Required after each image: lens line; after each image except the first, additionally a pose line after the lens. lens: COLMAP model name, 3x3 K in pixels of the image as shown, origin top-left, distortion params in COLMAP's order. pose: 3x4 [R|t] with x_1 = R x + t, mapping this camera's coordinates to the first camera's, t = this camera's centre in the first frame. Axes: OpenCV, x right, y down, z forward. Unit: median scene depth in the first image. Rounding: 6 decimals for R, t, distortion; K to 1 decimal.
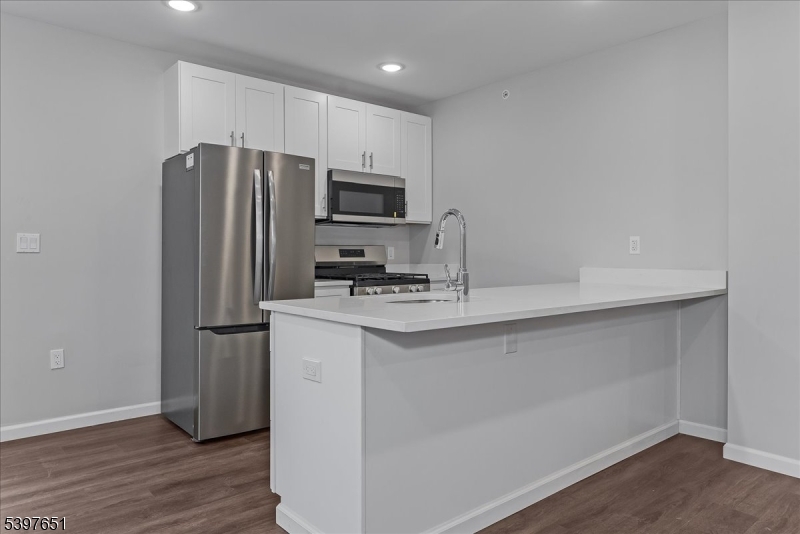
lens RADIAL K [[534.3, 0, 400.0], [0, 534.3, 267.0], [0, 0, 1]] dist [0.003552, 0.000459]
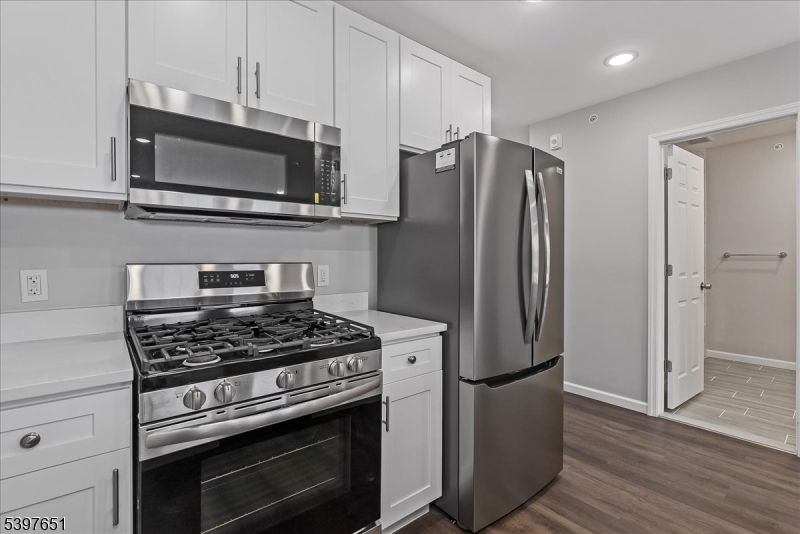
lens RADIAL K [[372.4, 0, 402.3], [0, 372.4, 259.7], [0, 0, 1]] dist [-0.030570, -0.000008]
pose [[0.999257, -0.014283, -0.035788, 0.080831], [0.013087, 0.999355, -0.033443, -0.030710], [0.036243, 0.032950, 0.998800, 0.677434]]
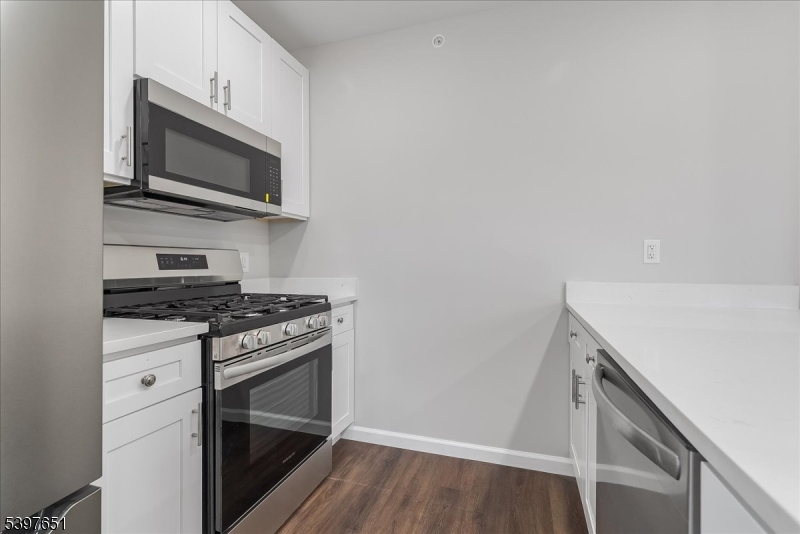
lens RADIAL K [[364.8, 0, 404.0], [0, 364.8, 265.4], [0, 0, 1]] dist [-0.012031, 0.000251]
pose [[0.848333, -0.003616, 0.529451, -0.097188], [0.013250, 0.999809, -0.014401, -0.014151], [-0.529297, 0.019232, 0.848219, 0.579145]]
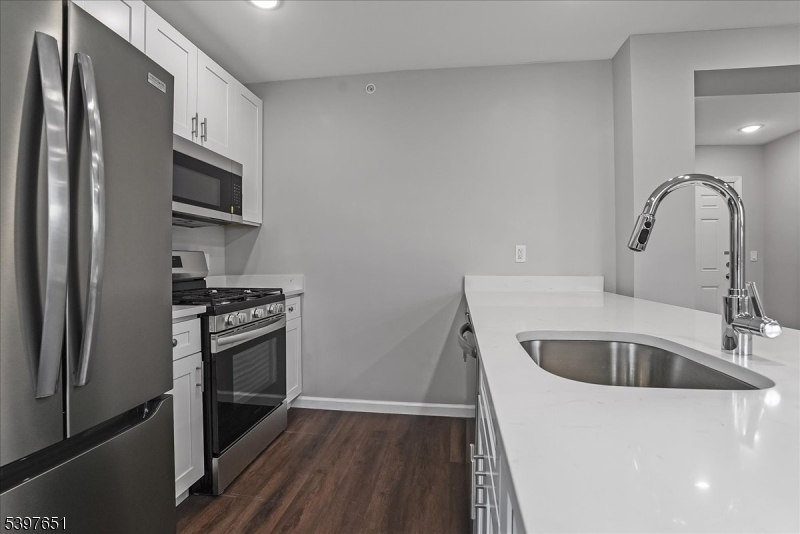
lens RADIAL K [[372.4, 0, 402.3], [0, 372.4, 259.7], [0, 0, 1]] dist [-0.030570, -0.000008]
pose [[0.742252, 0.002182, 0.670117, -0.180542], [0.018569, 0.999544, -0.023822, -0.012004], [-0.669864, 0.030125, 0.741873, 0.467757]]
